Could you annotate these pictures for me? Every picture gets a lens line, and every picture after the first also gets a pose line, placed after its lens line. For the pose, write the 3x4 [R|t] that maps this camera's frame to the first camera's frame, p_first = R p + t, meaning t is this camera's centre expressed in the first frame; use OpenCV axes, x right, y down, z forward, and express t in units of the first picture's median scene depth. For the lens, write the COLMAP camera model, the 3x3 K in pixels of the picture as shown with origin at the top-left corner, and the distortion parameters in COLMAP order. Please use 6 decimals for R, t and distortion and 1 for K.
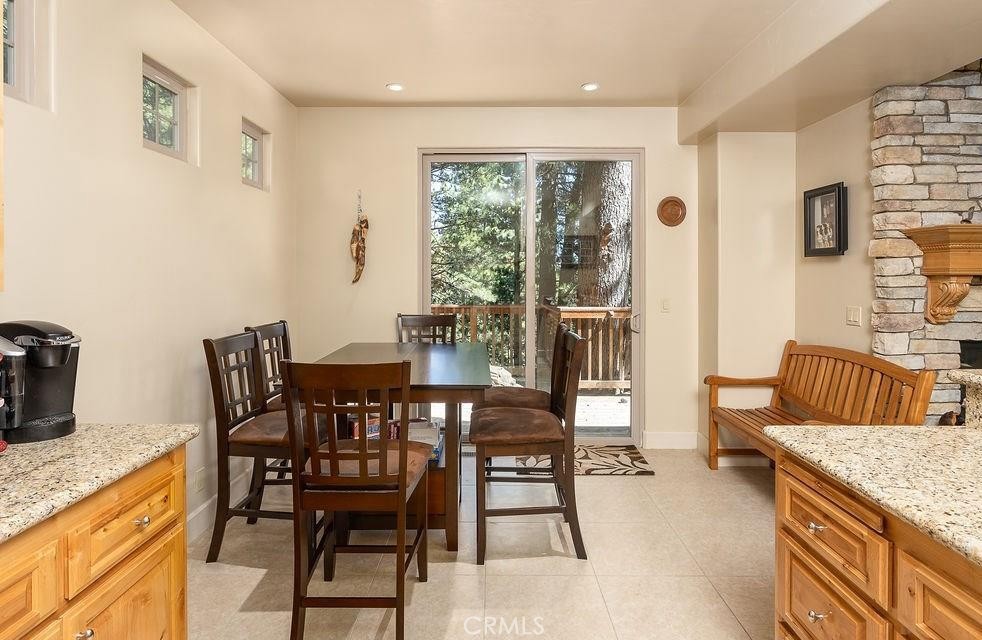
lens RADIAL K [[472.8, 0, 494.1], [0, 472.8, 277.9], [0, 0, 1]] dist [0.000472, 0.000243]
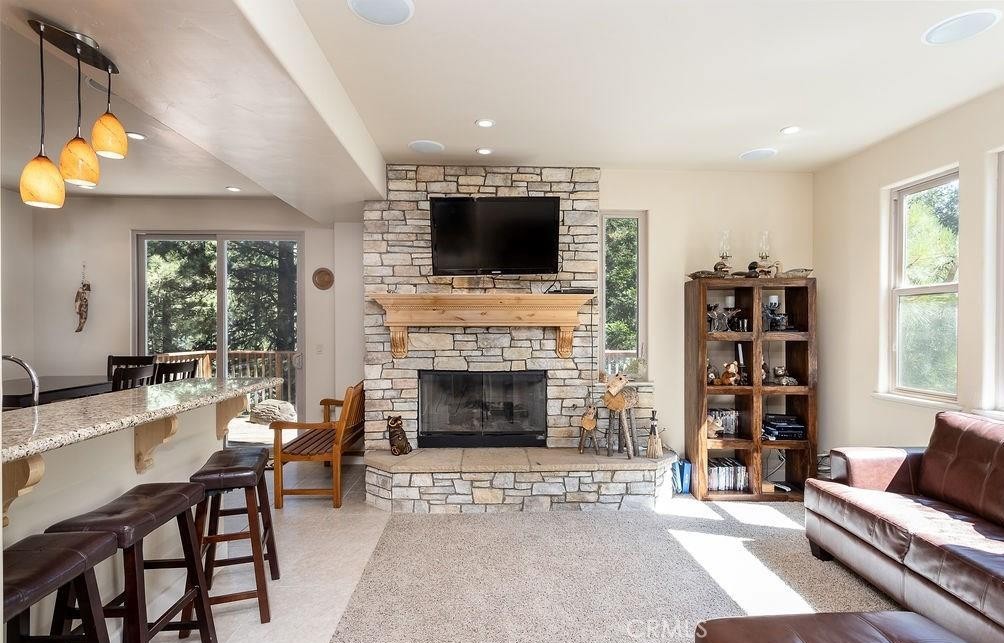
lens RADIAL K [[470.8, 0, 502.5], [0, 470.8, 323.7], [0, 0, 1]] dist [-0.001248, -0.000095]
pose [[0.999417, -0.001112, 0.034109, 1.215334], [0.001258, 0.999990, -0.004256, -0.007151], [-0.034104, 0.004296, 0.999409, -0.510135]]
